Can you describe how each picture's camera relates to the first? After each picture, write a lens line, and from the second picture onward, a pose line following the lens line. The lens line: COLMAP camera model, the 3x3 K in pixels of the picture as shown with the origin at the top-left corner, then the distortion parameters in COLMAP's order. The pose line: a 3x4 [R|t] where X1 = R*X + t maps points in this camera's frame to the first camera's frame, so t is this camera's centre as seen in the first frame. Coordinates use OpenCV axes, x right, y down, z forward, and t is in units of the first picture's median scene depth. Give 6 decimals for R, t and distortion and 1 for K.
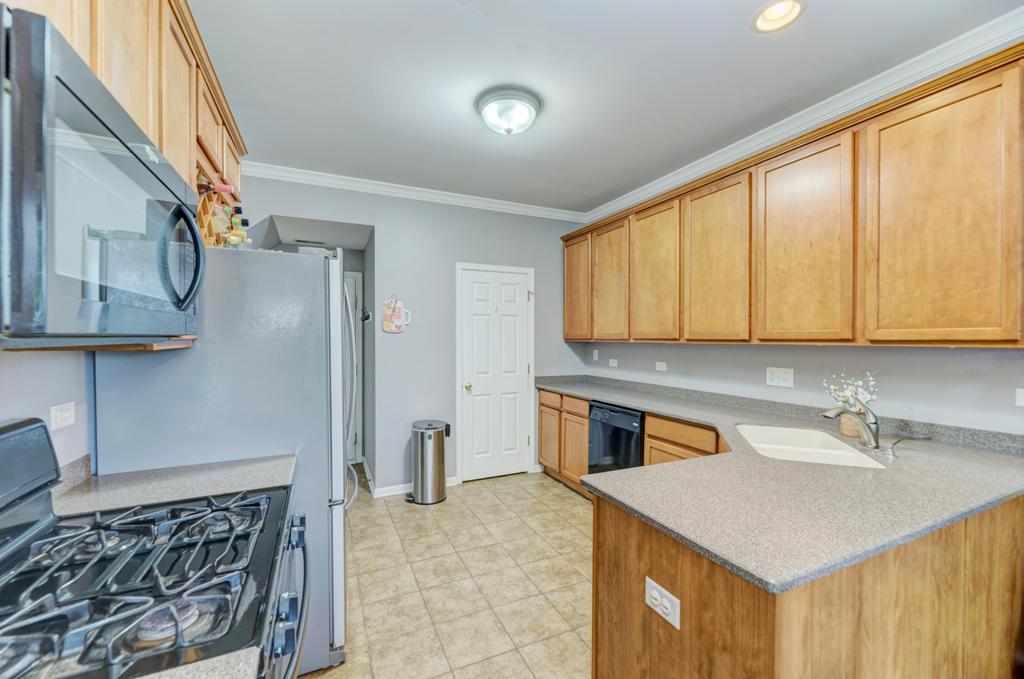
lens RADIAL K [[411.9, 0, 512.0], [0, 411.9, 339.5], [0, 0, 1]] dist [0.002095, 0.000117]
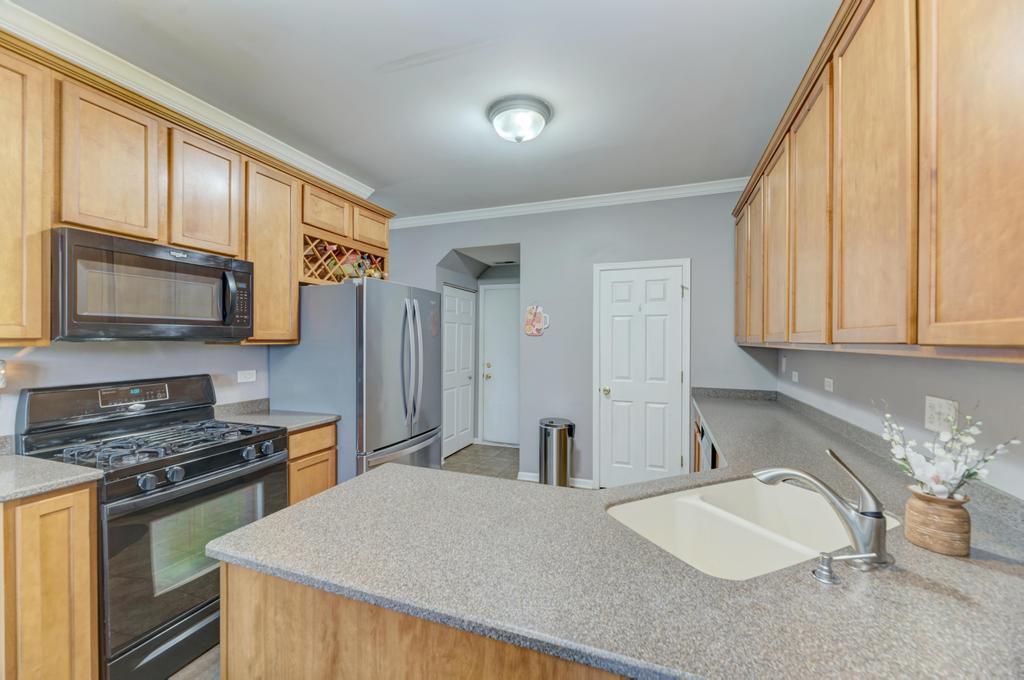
lens RADIAL K [[411.9, 0, 512.0], [0, 411.9, 340.0], [0, 0, 1]] dist [0.002095, 0.000117]
pose [[0.705086, 0.002154, -0.709118, 0.470110], [-0.006743, 0.999971, -0.003667, 0.000054], [0.709090, 0.007367, 0.705080, 0.176781]]
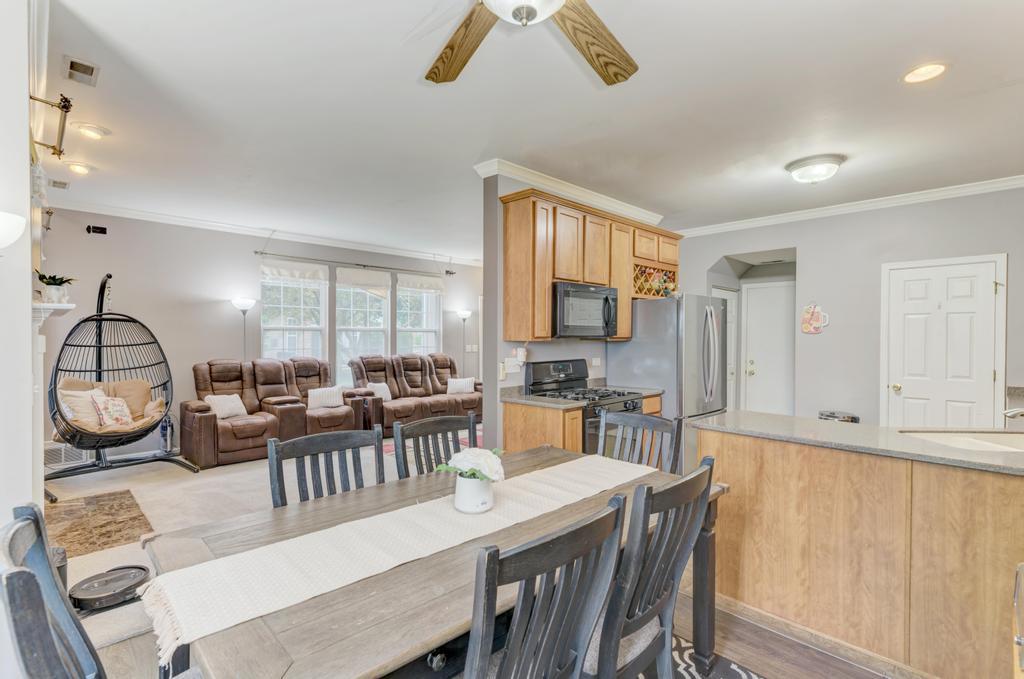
lens RADIAL K [[482.0, 0, 512.0], [0, 482.0, 339.5], [0, 0, 1]] dist [0.006775, -0.000328]
pose [[0.333536, 0.006993, -0.942712, 0.751414], [-0.008848, 0.999952, 0.004287, 0.002631], [0.942696, 0.006911, 0.333581, -0.281237]]
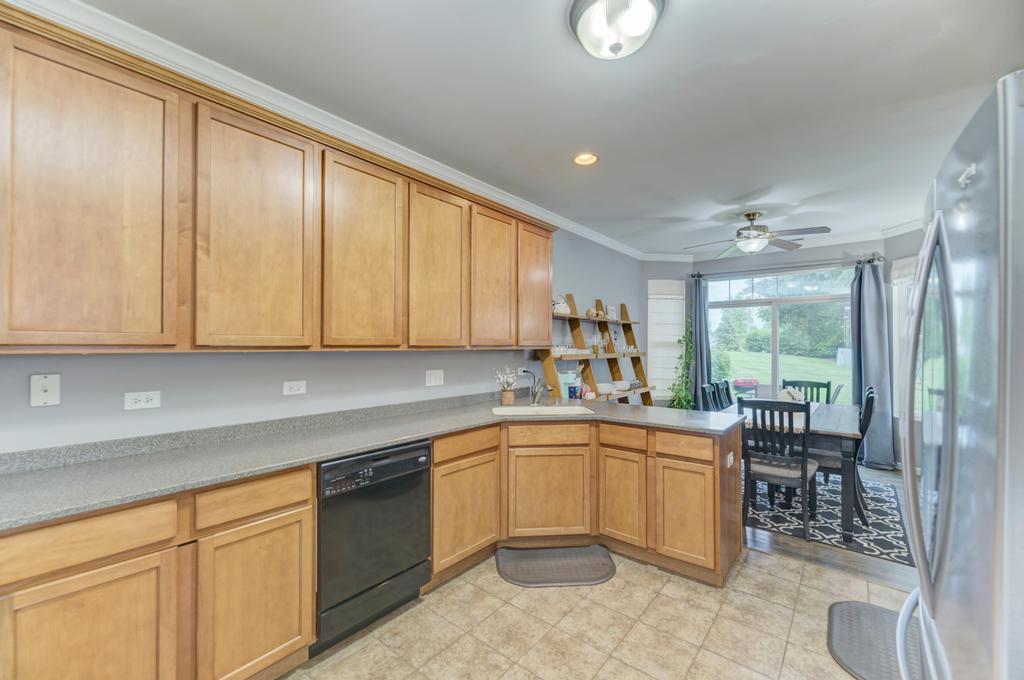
lens RADIAL K [[411.9, 0, 512.0], [0, 411.9, 340.0], [0, 0, 1]] dist [0.002095, 0.000117]
pose [[-0.434634, 0.010297, 0.900548, -0.371622], [0.003312, 0.999946, -0.009835, -0.002709], [-0.900601, -0.001292, -0.434644, 0.970652]]
